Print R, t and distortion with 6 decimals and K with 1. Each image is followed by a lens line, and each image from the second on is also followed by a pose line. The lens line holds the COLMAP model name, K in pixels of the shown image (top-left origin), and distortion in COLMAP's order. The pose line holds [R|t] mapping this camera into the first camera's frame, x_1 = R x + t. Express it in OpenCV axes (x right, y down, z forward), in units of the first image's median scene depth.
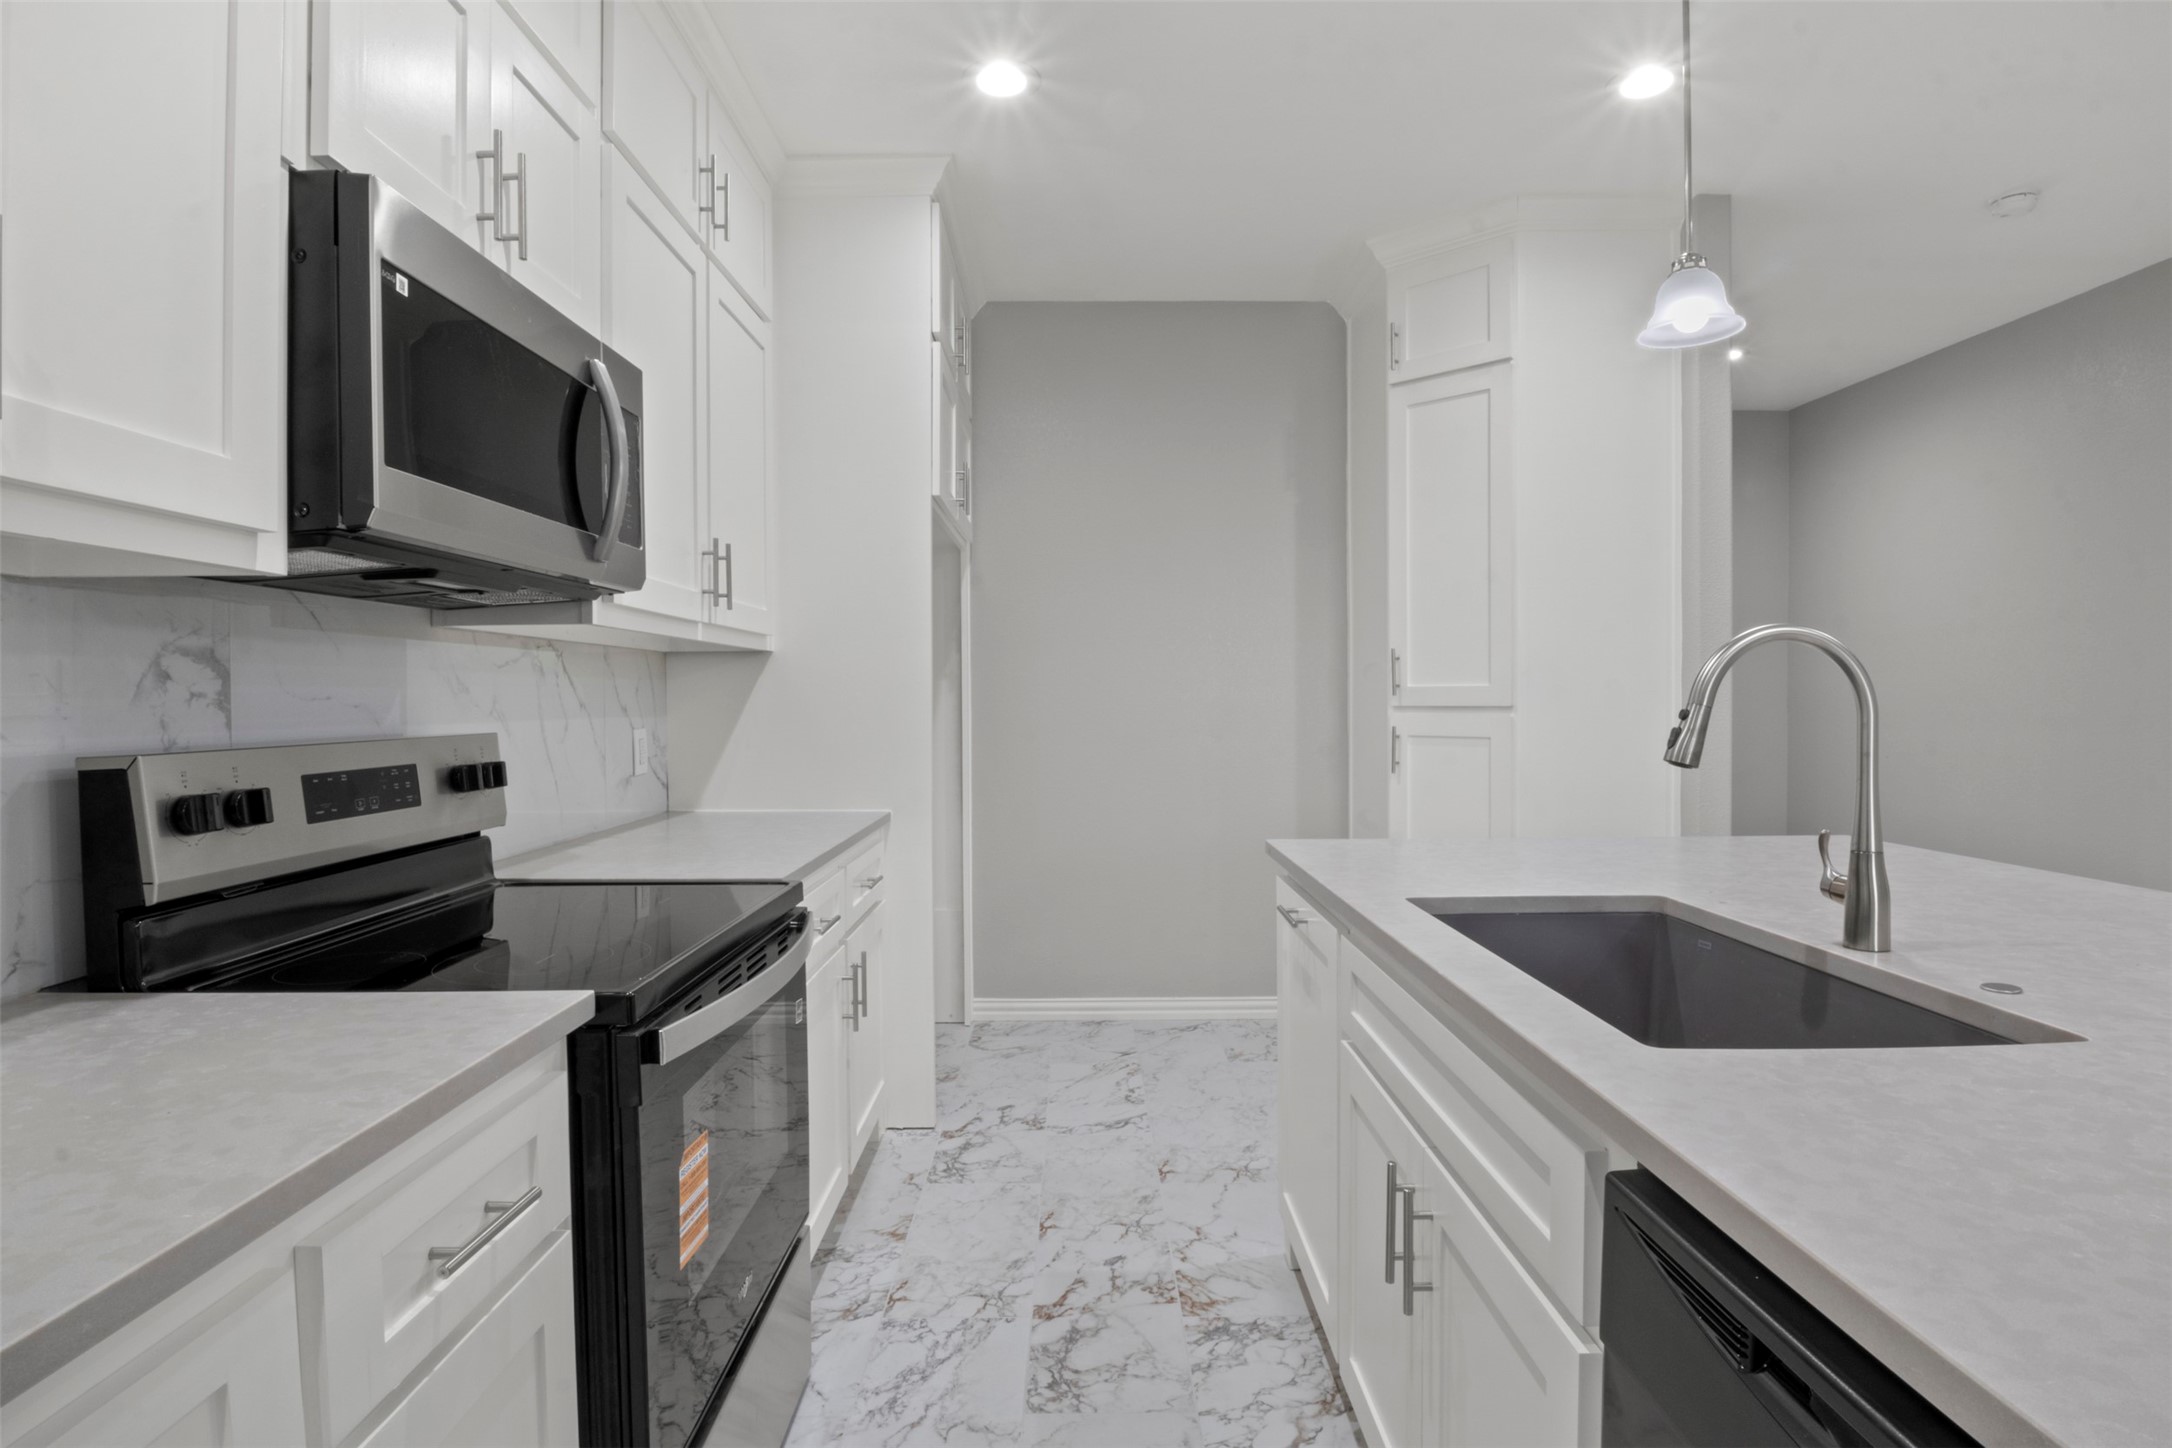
lens RADIAL K [[1094.5, 0, 1083.1], [0, 1094.5, 713.0], [0, 0, 1]] dist [-0.003756, -0.000327]
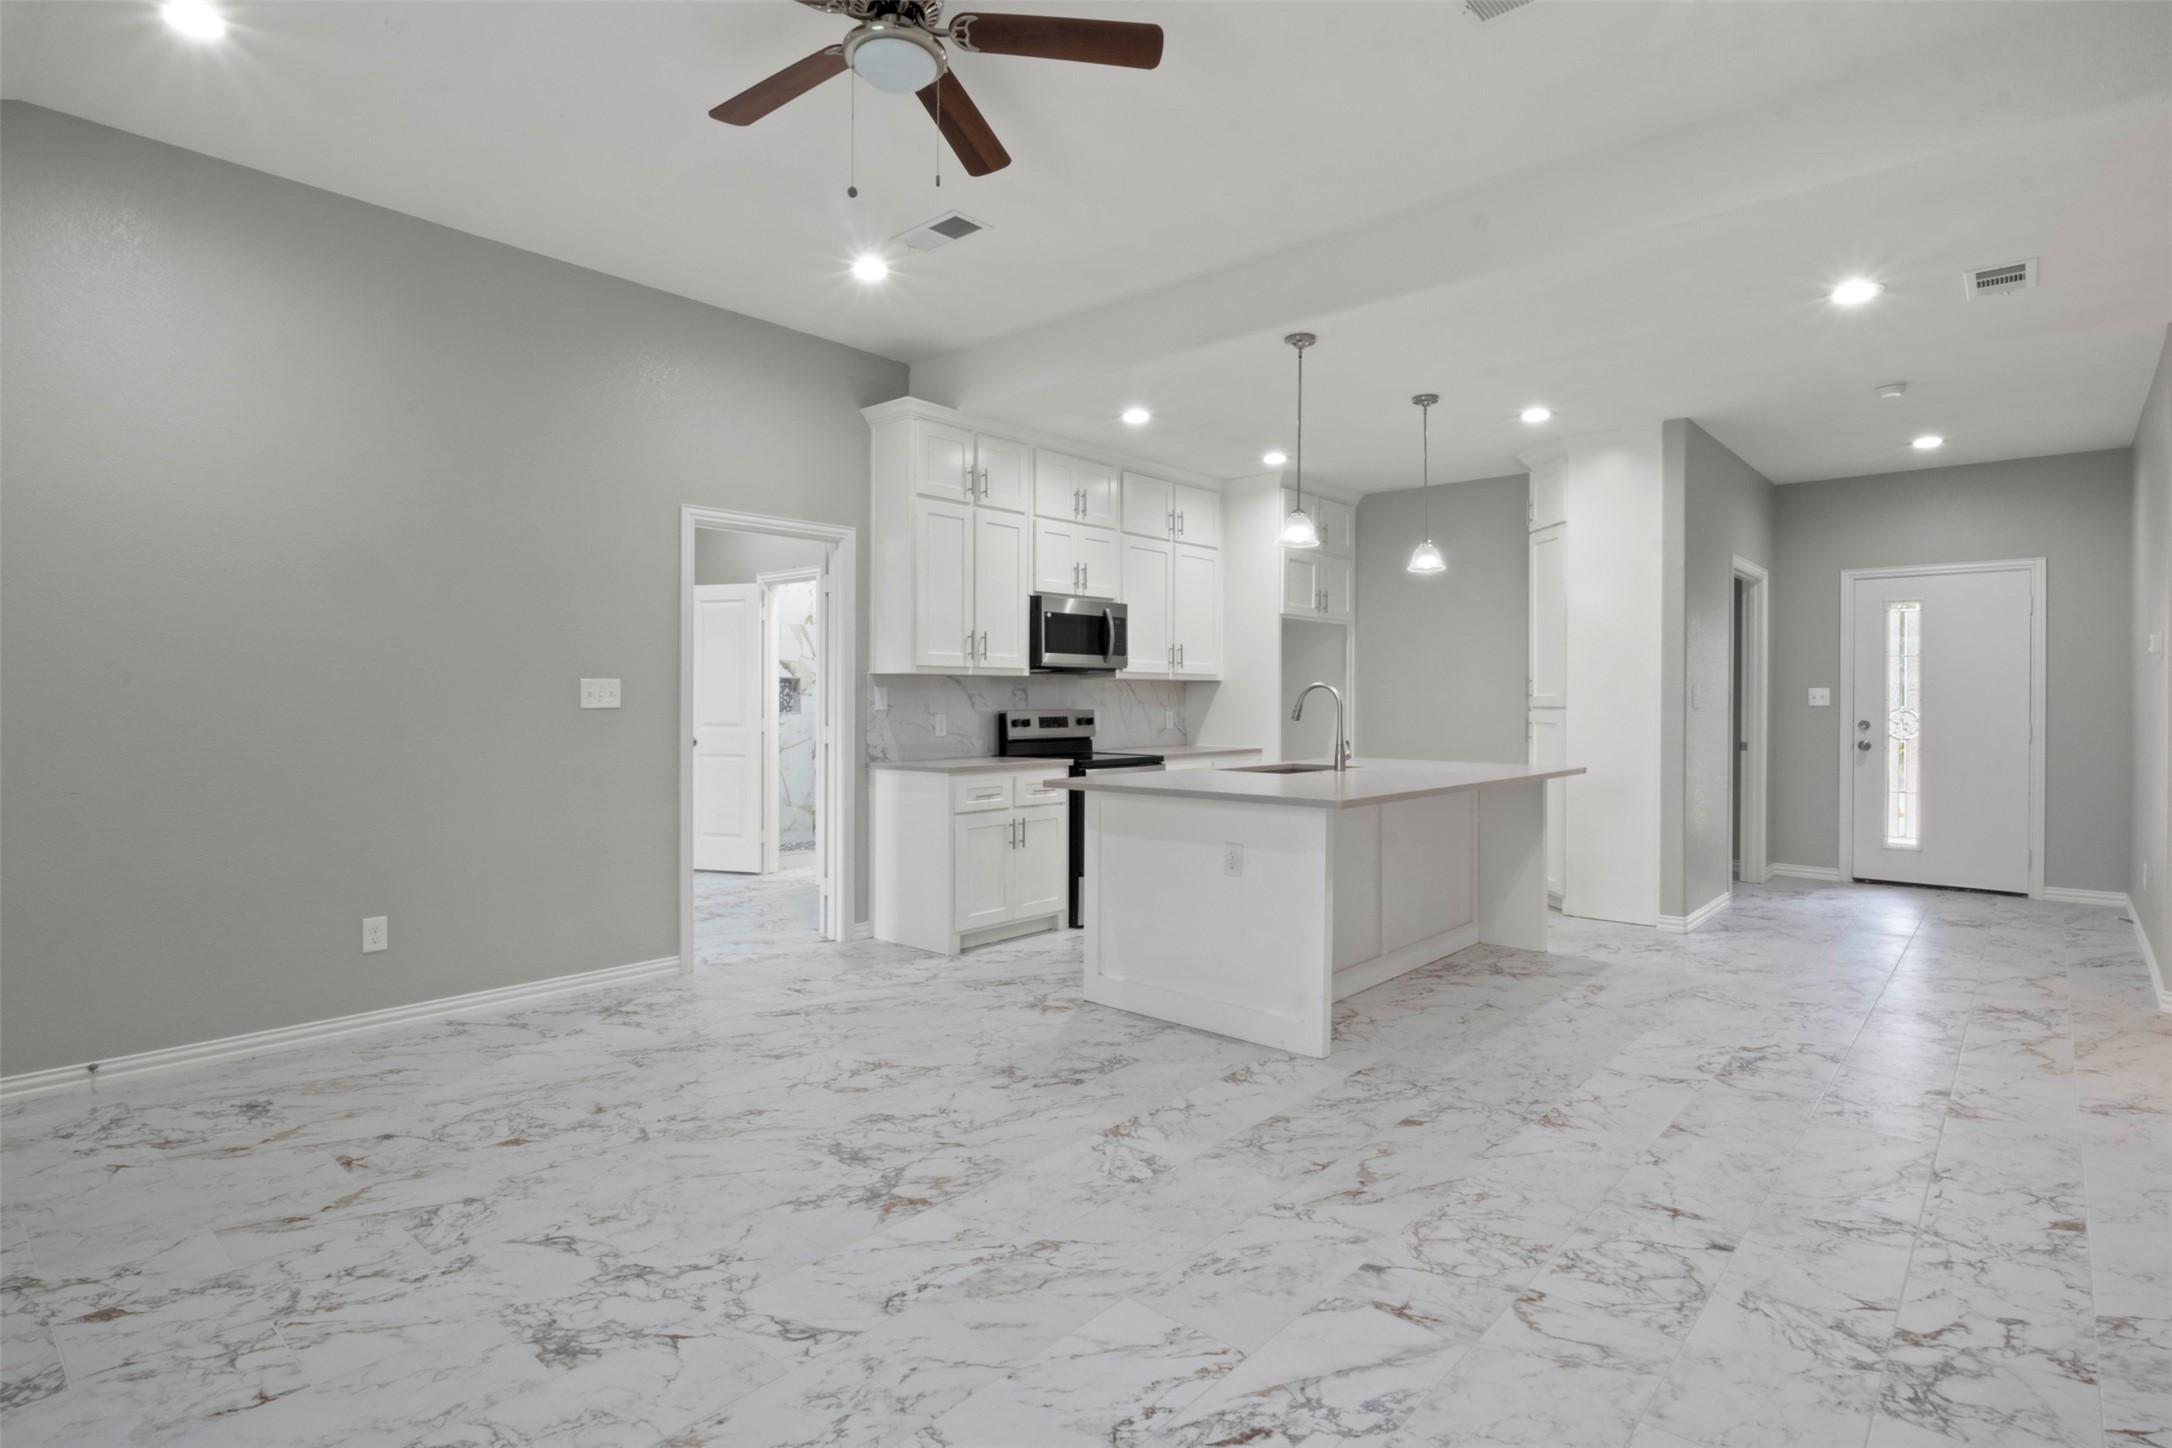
lens RADIAL K [[1093.5, 0, 1082.1], [0, 1093.5, 692.4], [0, 0, 1]] dist [-0.006170, 0.000410]
pose [[0.744199, 0.003452, -0.667949, 1.443568], [-0.014188, 0.999843, -0.010639, 0.001137], [0.667808, 0.017394, 0.744131, -1.323267]]
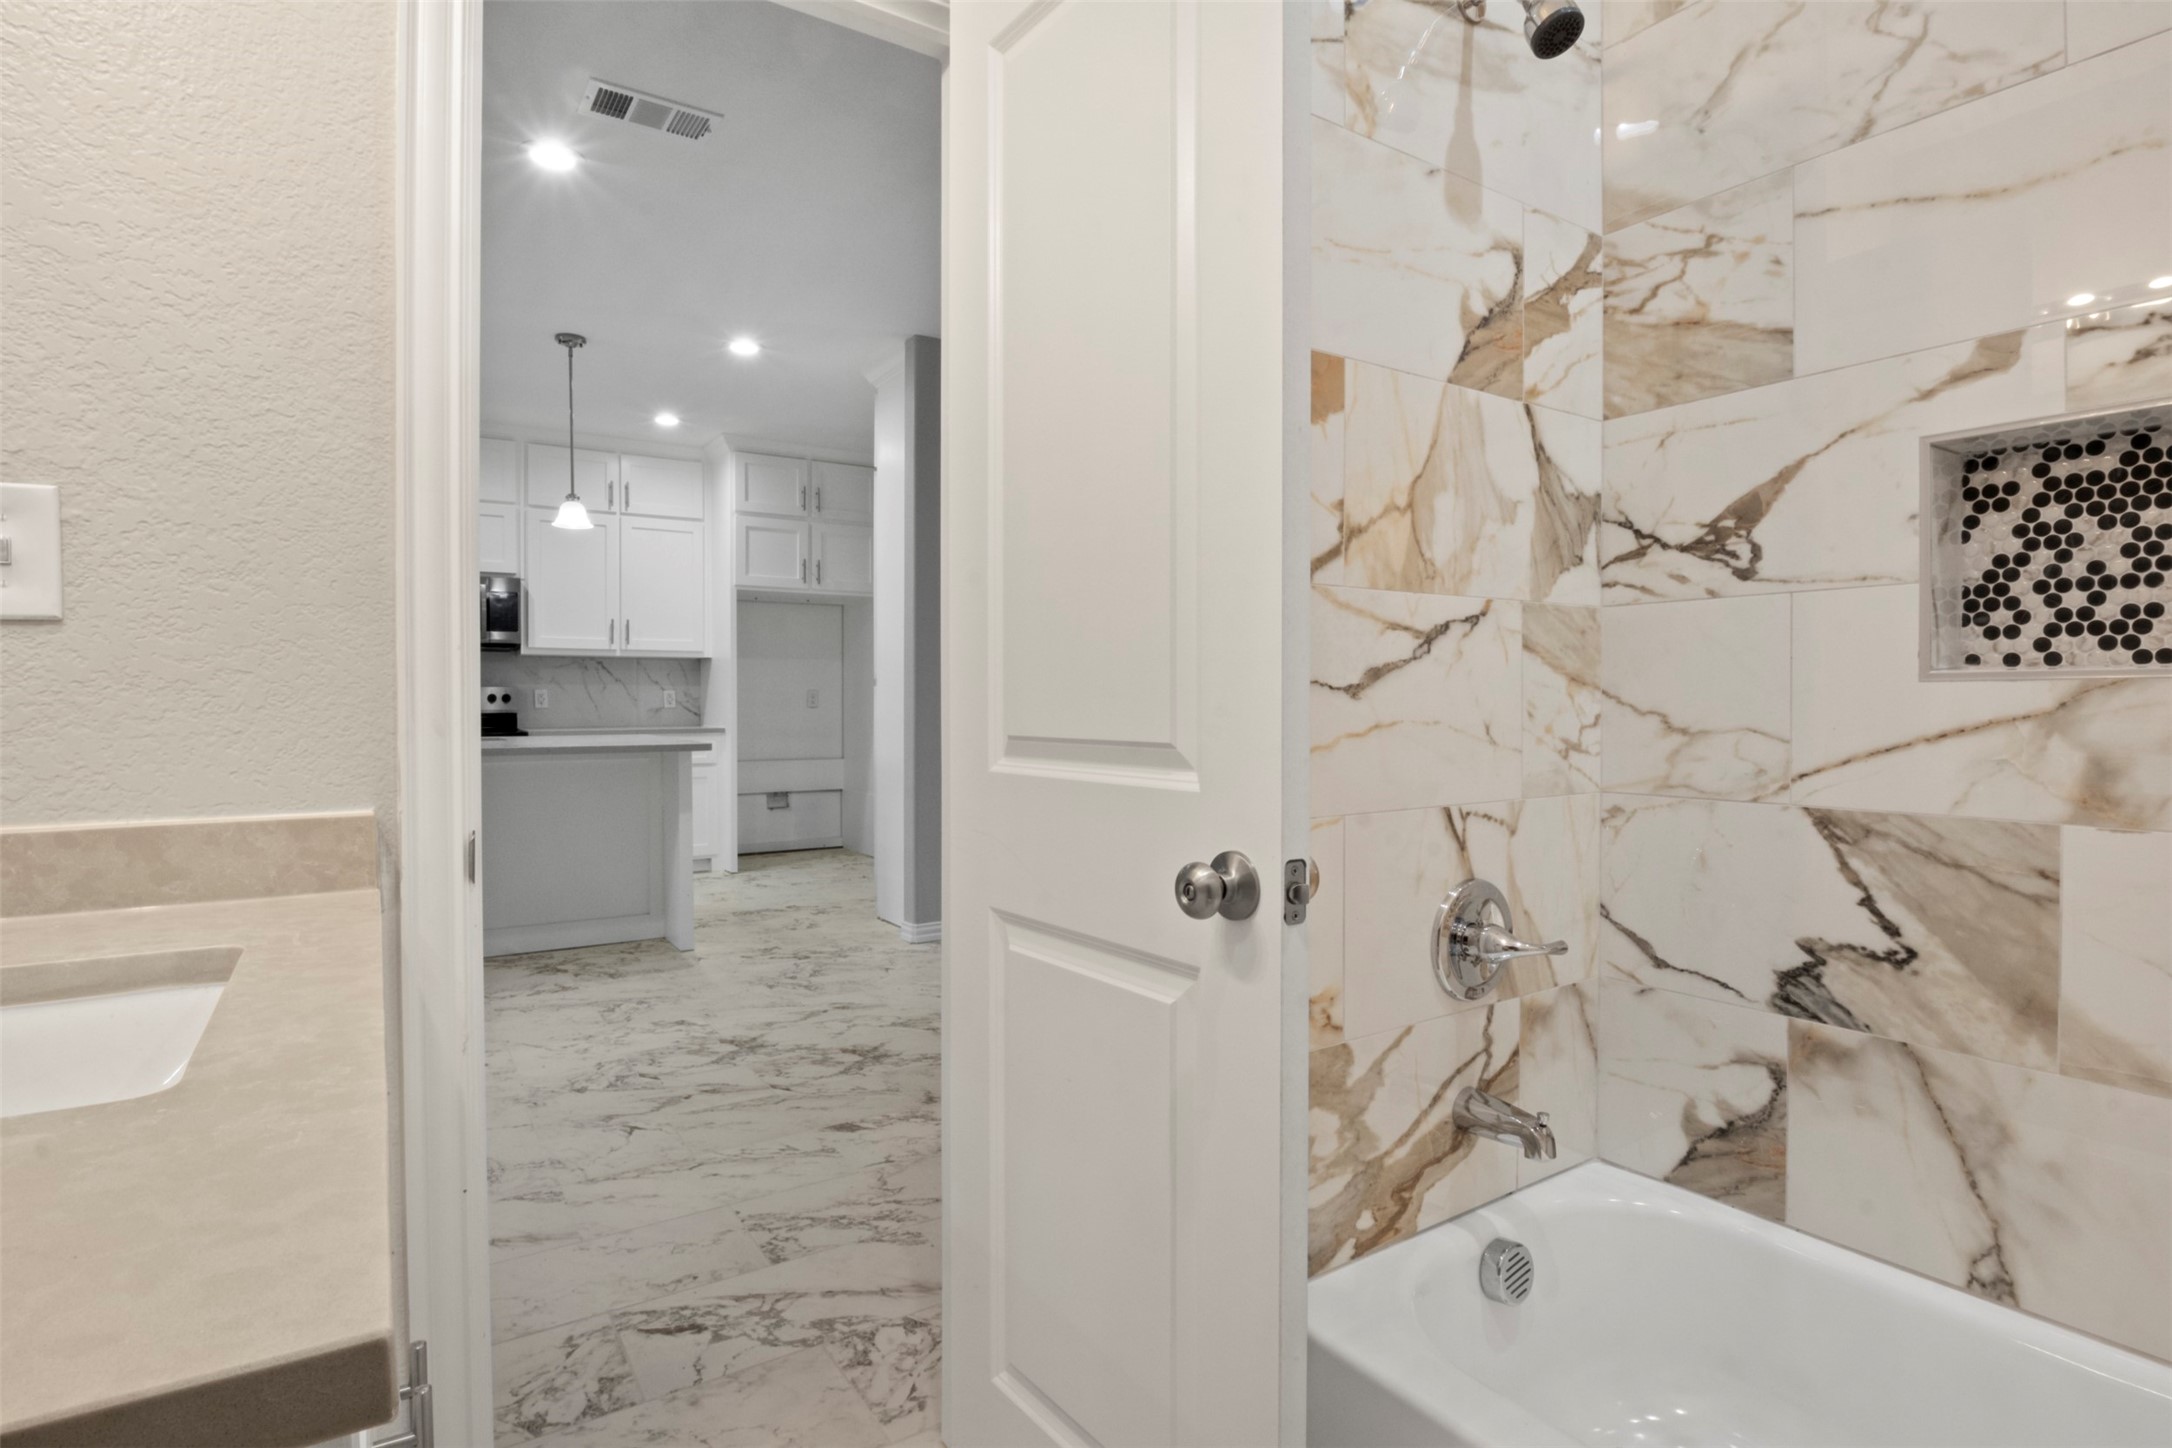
lens RADIAL K [[1092.1, 0, 1084.5], [0, 1092.1, 706.5], [0, 0, 1]] dist [-0.004479, 0.000356]
pose [[0.547337, 0.009847, -0.836854, 2.729787], [-0.011997, 0.999920, 0.003919, 0.037703], [0.836826, 0.007895, 0.547411, 0.513063]]
